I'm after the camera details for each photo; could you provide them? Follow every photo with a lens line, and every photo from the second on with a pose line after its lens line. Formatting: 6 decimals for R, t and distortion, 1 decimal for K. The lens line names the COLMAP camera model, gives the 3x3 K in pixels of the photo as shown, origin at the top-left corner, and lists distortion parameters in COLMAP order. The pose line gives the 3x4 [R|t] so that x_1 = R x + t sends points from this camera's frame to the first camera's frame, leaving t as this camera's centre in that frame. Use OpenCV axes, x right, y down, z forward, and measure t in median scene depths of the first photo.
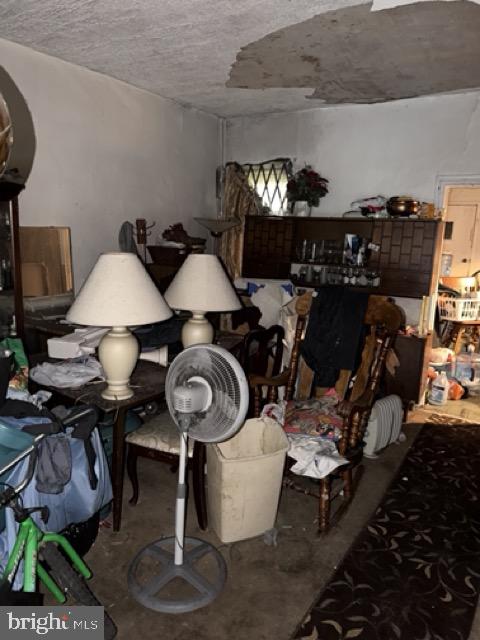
lens RADIAL K [[457.0, 0, 240.0], [0, 457.0, 320.0], [0, 0, 1]] dist [-0.008385, -0.005241]
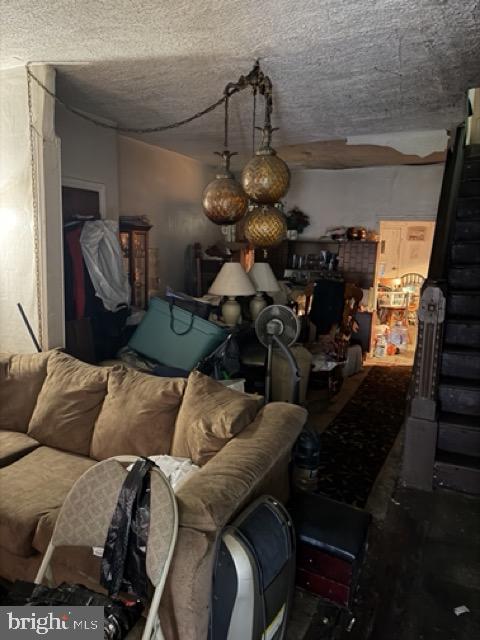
lens RADIAL K [[457.0, 0, 240.0], [0, 457.0, 320.0], [0, 0, 1]] dist [-0.008385, -0.005241]
pose [[0.992065, -0.024506, 0.123313, -0.246738], [0.028023, 0.999246, -0.026865, 0.085217], [-0.122562, 0.030107, 0.992004, -0.523956]]
